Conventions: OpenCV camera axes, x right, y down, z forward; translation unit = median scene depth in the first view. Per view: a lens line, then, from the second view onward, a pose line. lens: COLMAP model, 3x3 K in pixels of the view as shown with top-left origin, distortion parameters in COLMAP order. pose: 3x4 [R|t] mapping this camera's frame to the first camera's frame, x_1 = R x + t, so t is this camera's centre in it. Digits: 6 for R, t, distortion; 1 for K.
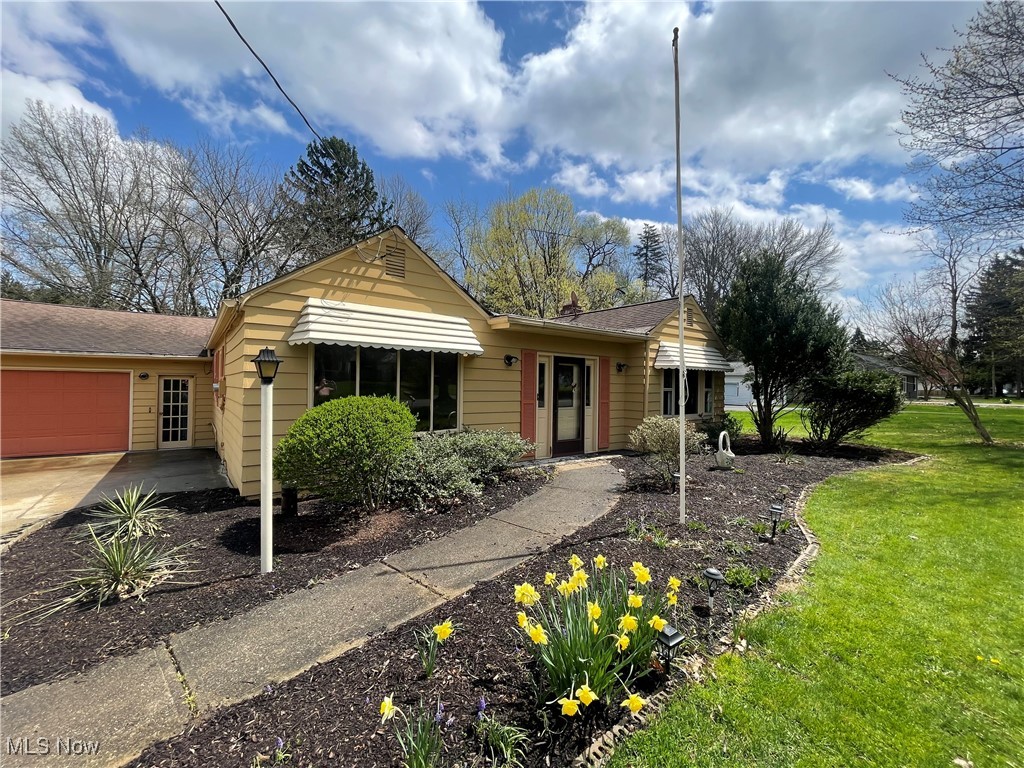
lens RADIAL K [[411.6, 0, 512.0], [0, 411.6, 384.0], [0, 0, 1]] dist [0.000552, -0.000050]
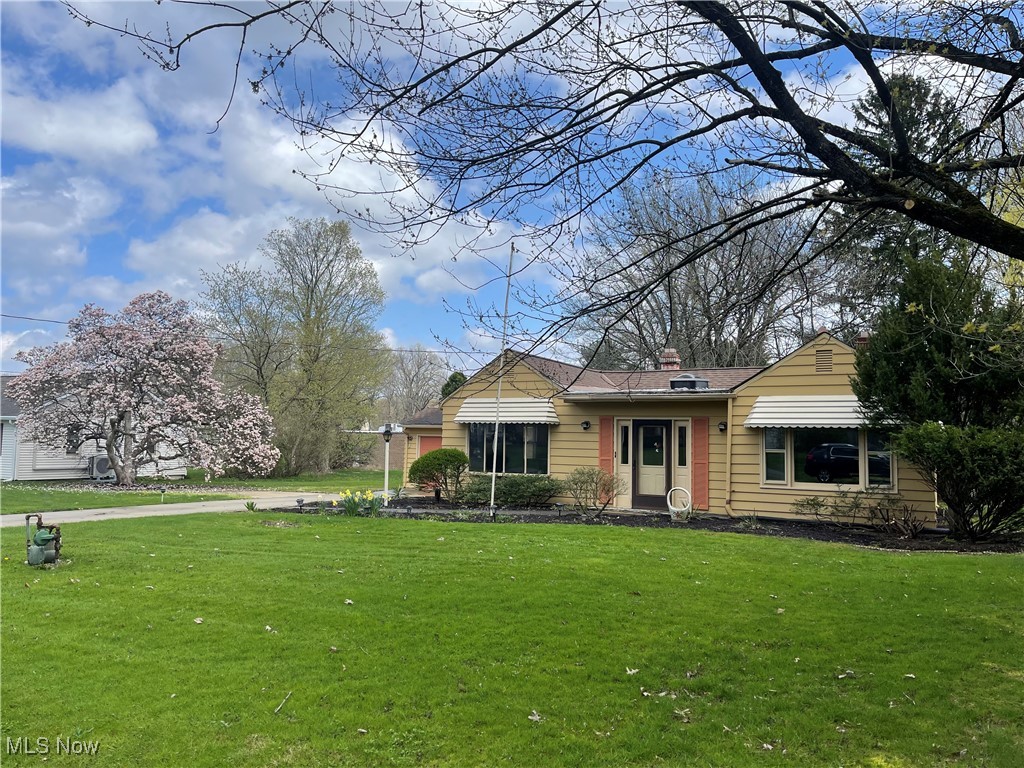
lens RADIAL K [[760.9, 0, 512.0], [0, 760.9, 384.0], [0, 0, 1]] dist [0.076251, -0.121144]
pose [[0.440113, -0.080033, -0.894369, 1.775386], [-0.010854, 0.995473, -0.094422, 0.036064], [0.897877, 0.051264, 0.437252, -0.234578]]
